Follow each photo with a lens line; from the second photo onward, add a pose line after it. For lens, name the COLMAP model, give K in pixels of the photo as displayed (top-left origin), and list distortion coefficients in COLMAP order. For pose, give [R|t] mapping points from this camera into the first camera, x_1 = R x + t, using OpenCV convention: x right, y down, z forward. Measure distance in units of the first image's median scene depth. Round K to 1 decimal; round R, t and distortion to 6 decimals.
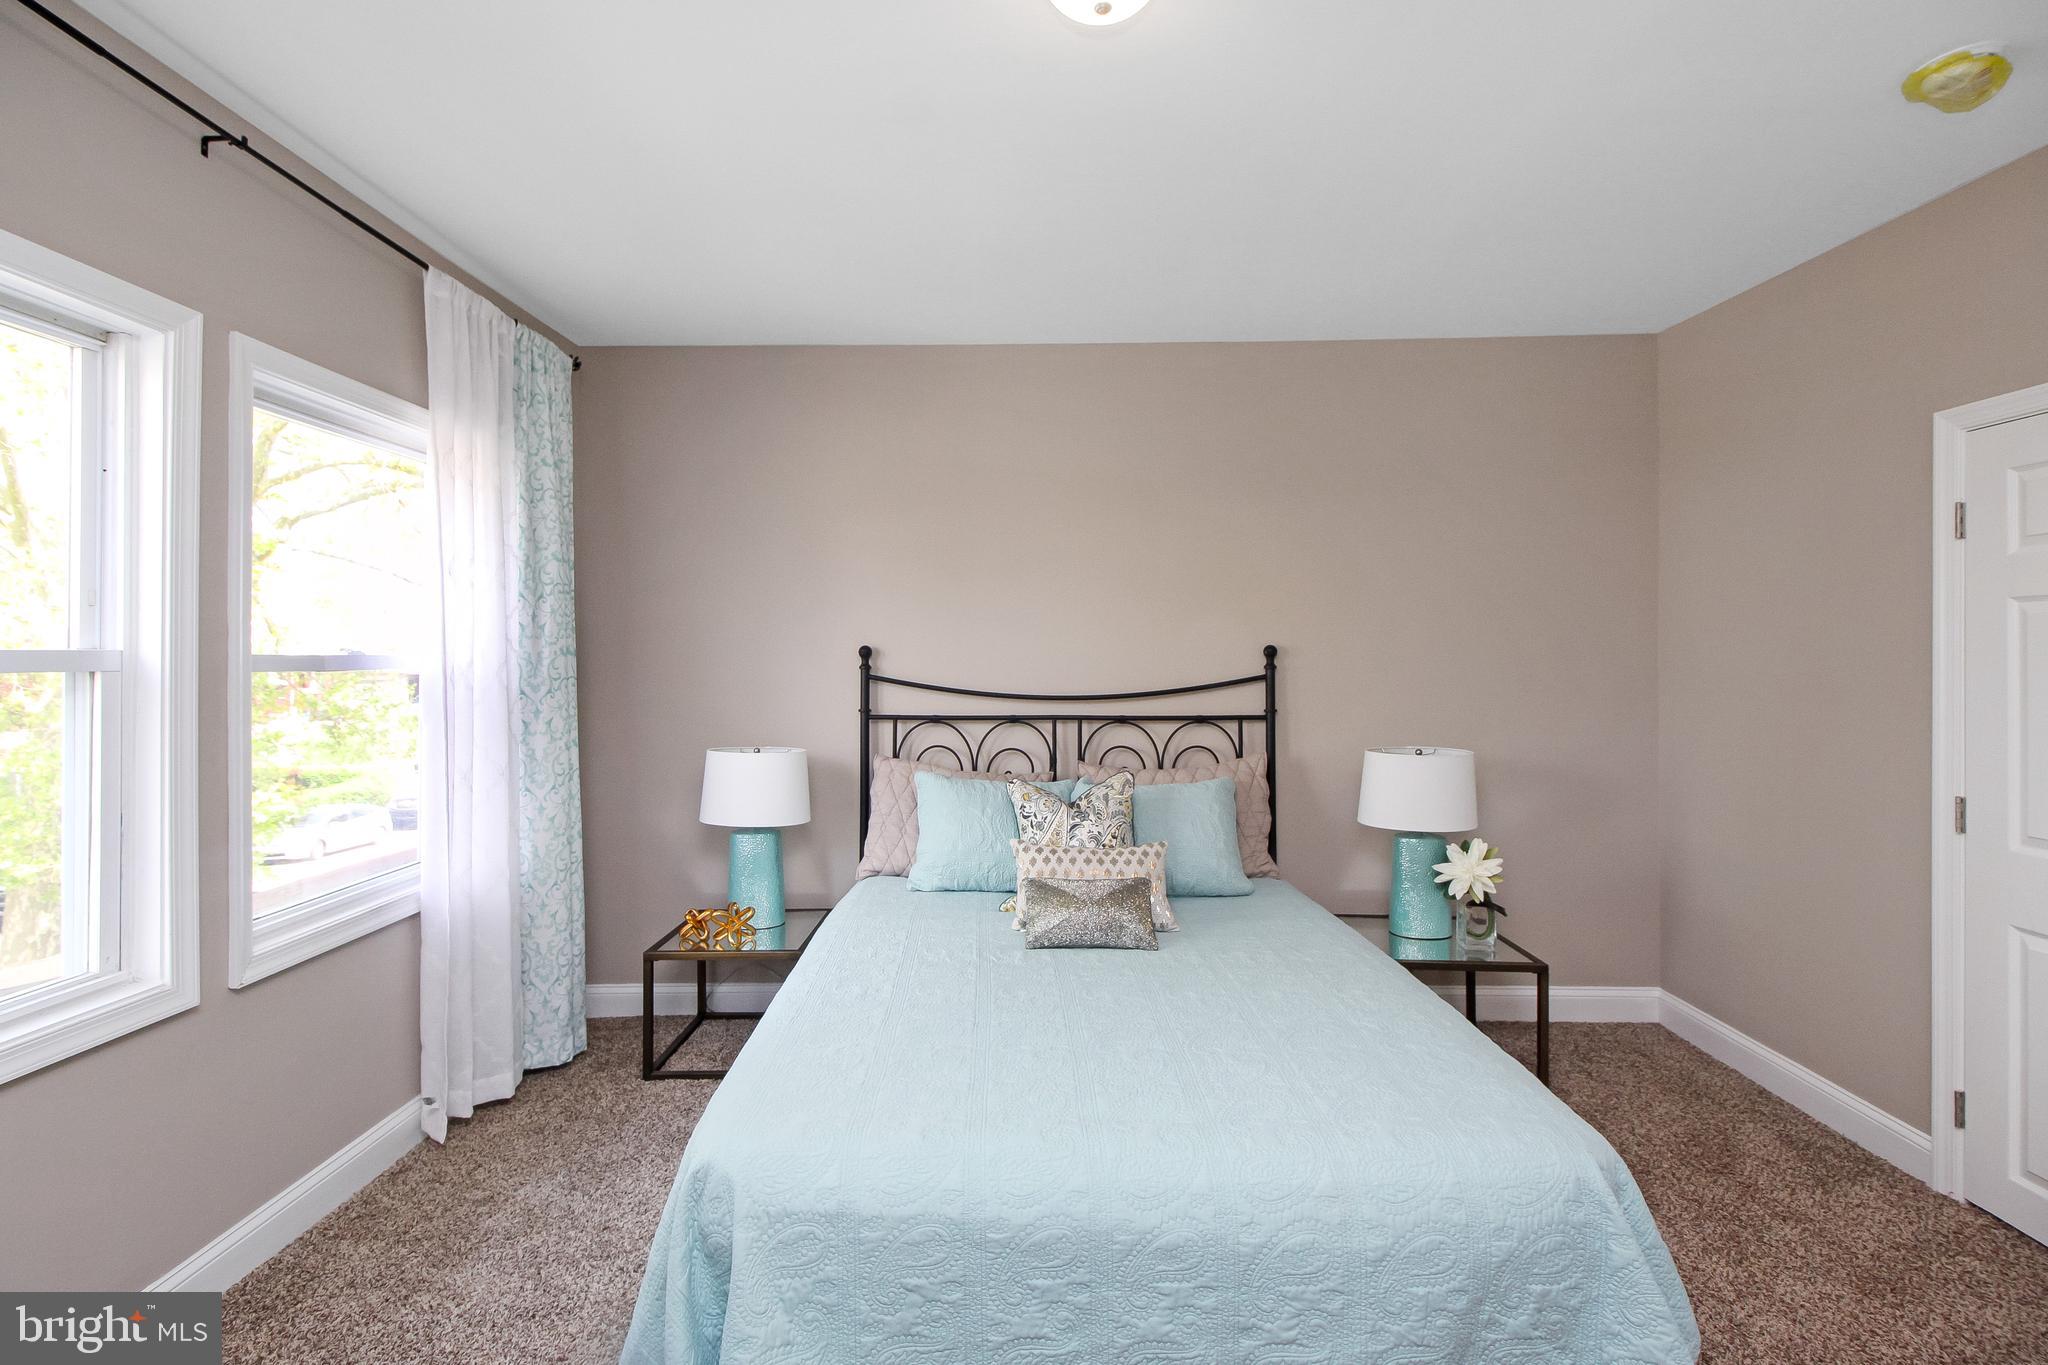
lens RADIAL K [[975.1, 0, 971.9], [0, 975.1, 674.5], [0, 0, 1]] dist [0.008294, -0.006817]
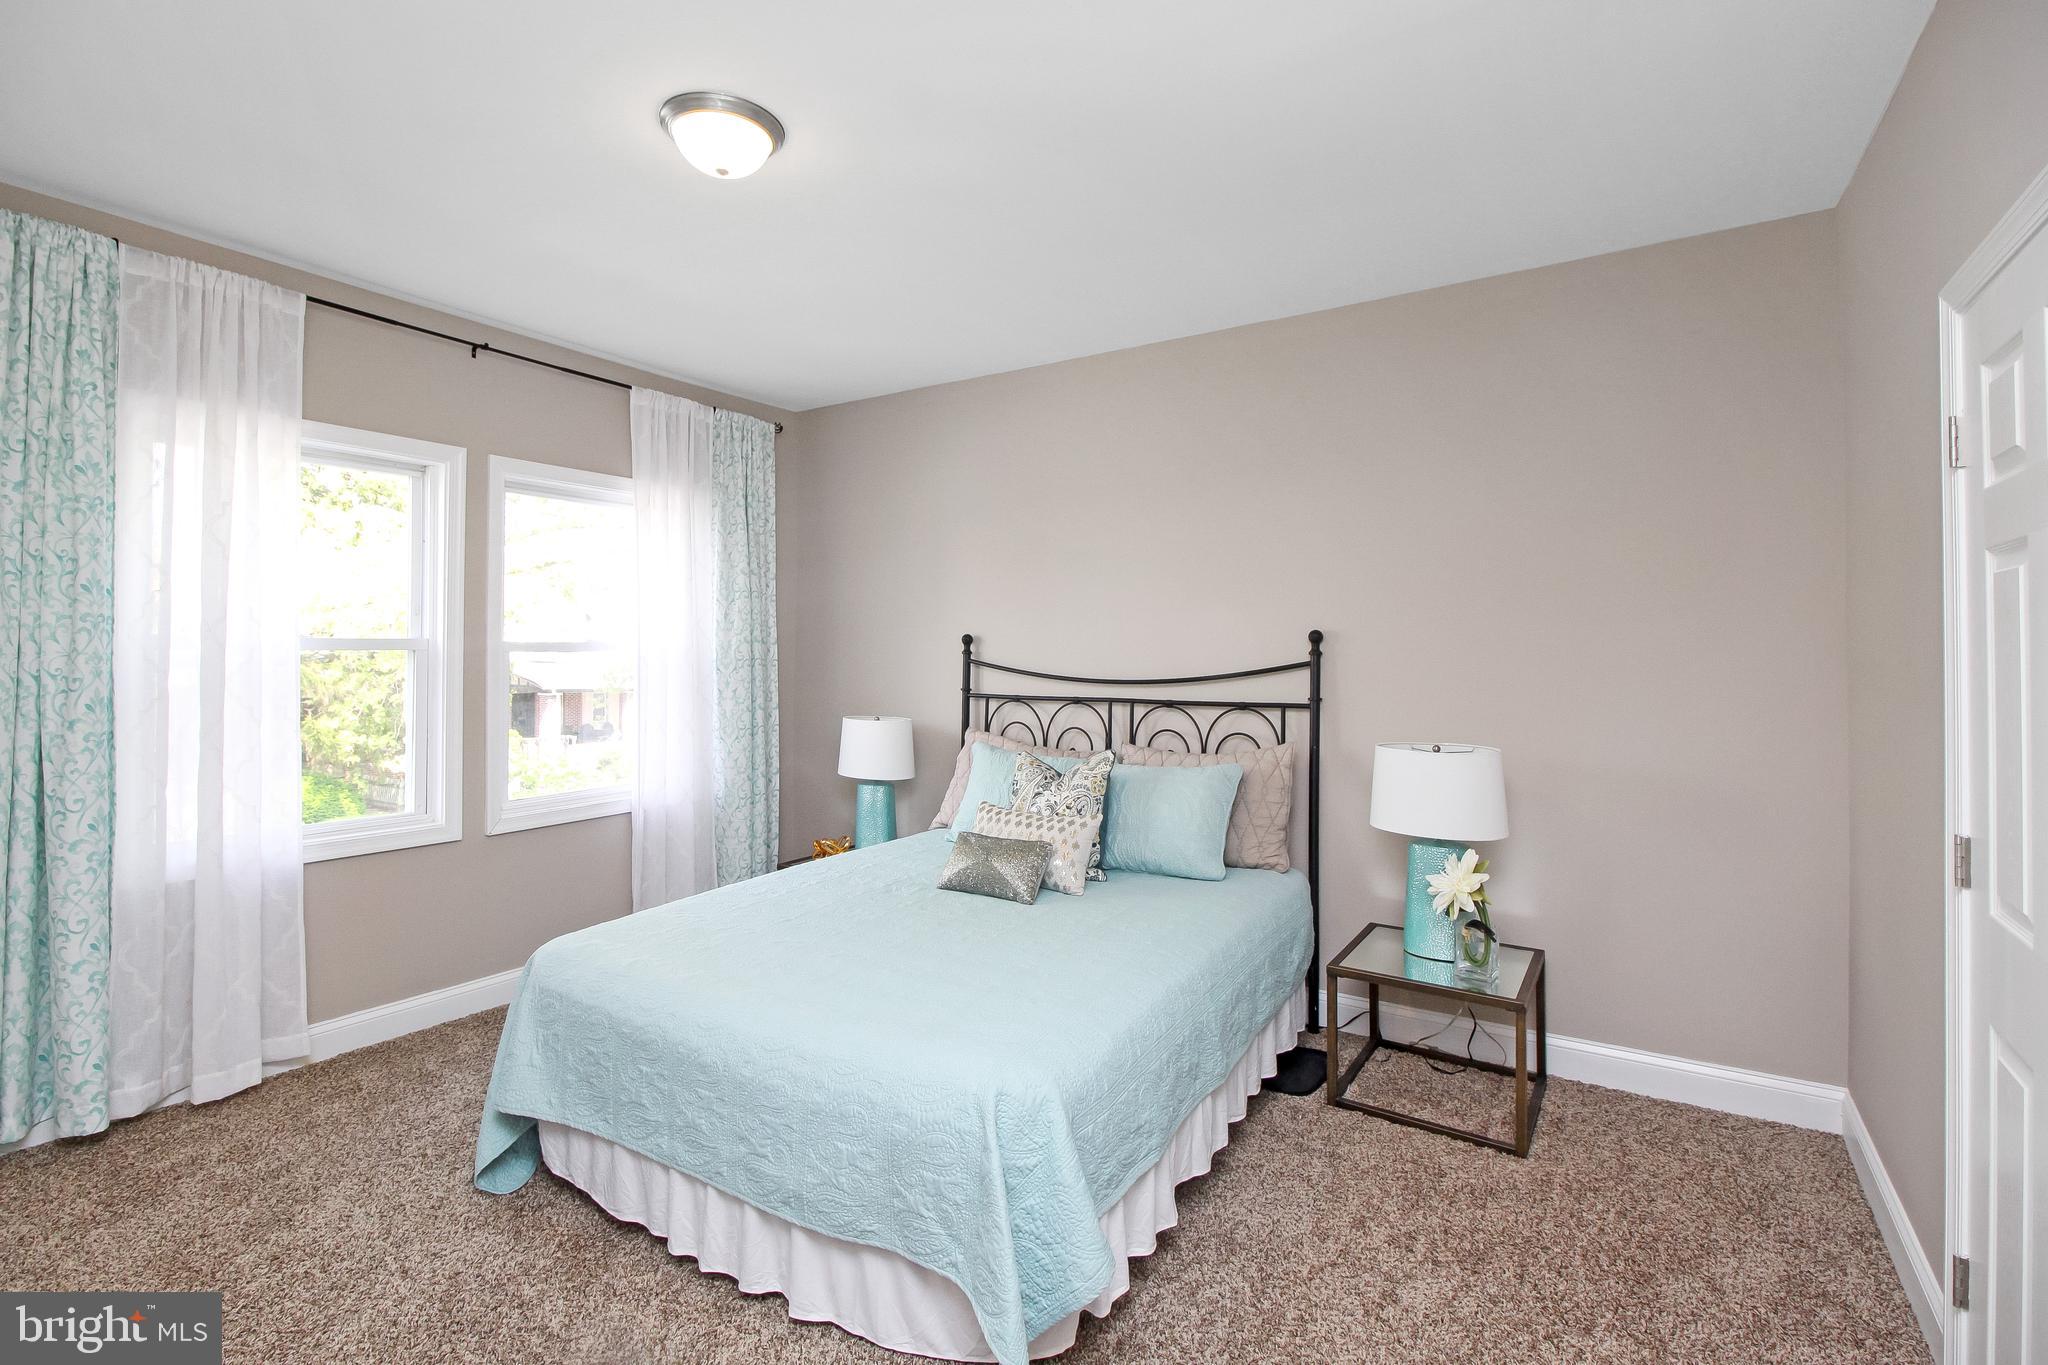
lens RADIAL K [[975.1, 0, 963.9], [0, 975.1, 655.6], [0, 0, 1]] dist [0.008294, -0.006817]
pose [[0.834905, 0.004238, -0.550378, 0.543912], [-0.009351, 0.999935, -0.006486, 0.003948], [0.550315, 0.010562, 0.834891, 0.015212]]
